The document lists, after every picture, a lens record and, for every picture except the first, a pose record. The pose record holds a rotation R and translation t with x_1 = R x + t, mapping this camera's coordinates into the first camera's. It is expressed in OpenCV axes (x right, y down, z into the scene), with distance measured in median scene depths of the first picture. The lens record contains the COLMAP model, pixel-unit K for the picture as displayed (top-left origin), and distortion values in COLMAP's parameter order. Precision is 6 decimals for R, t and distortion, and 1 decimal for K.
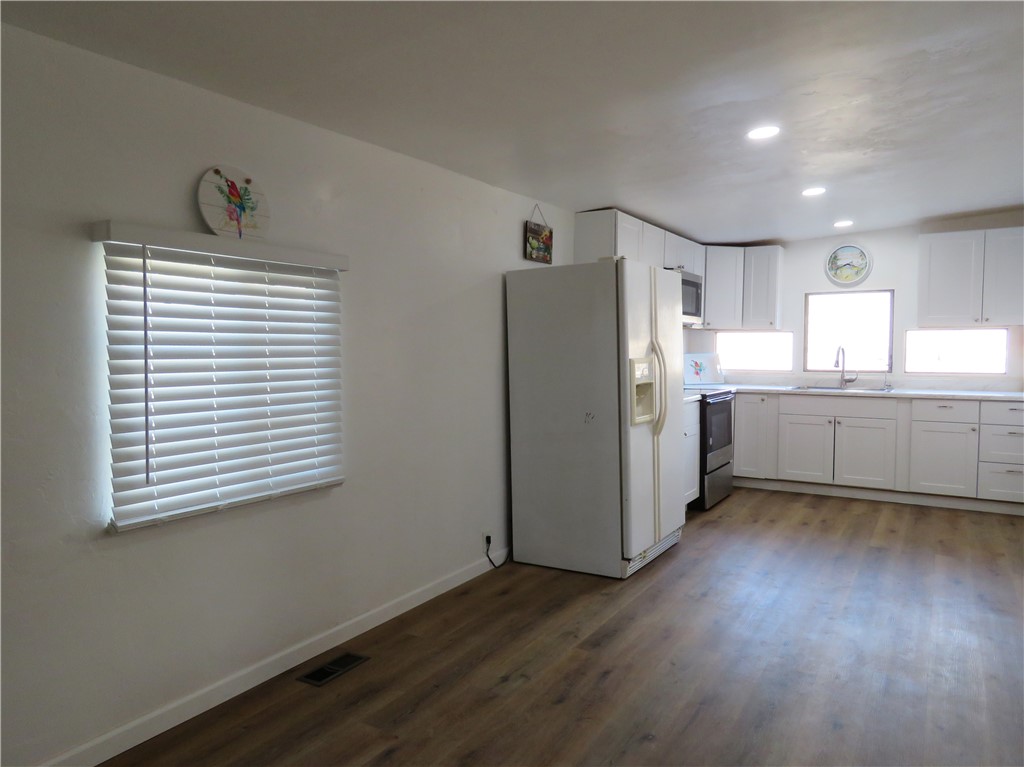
lens RADIAL K [[715.5, 0, 512.0], [0, 715.5, 383.5], [0, 0, 1]] dist [-0.005479, 0.000900]
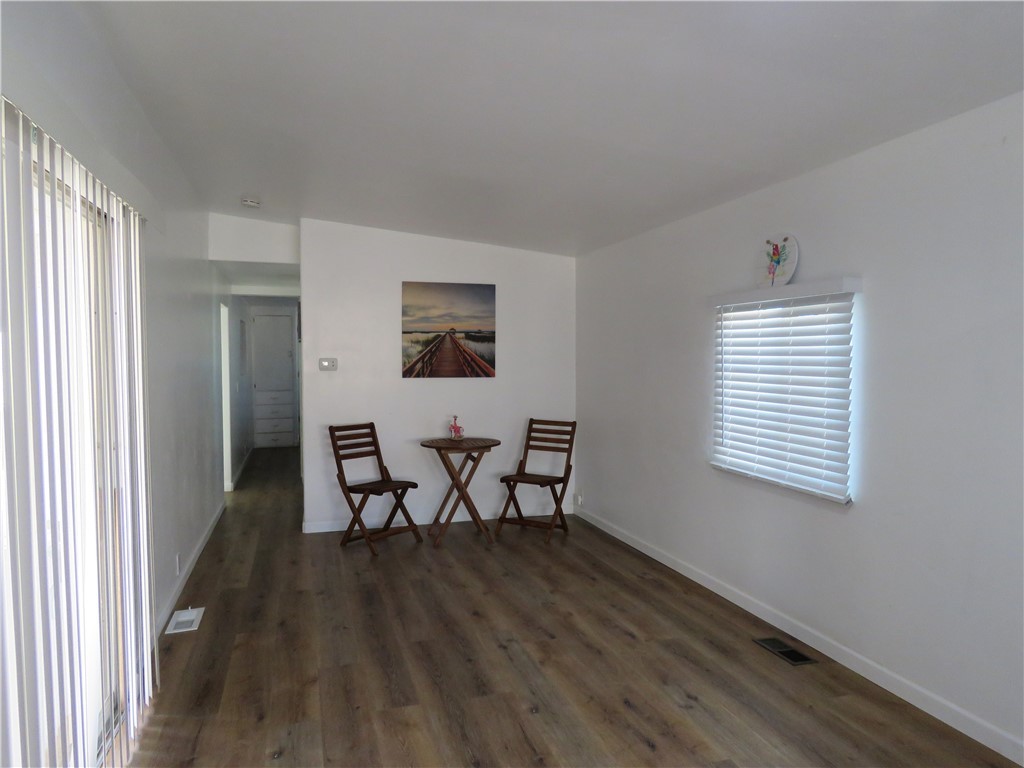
lens RADIAL K [[715.5, 0, 512.0], [0, 715.5, 384.0], [0, 0, 1]] dist [-0.005479, 0.000900]
pose [[-0.672997, 0.031240, -0.738985, 0.938392], [-0.038231, 0.996303, 0.076935, -0.101303], [0.738657, 0.080029, -0.669314, 1.523741]]
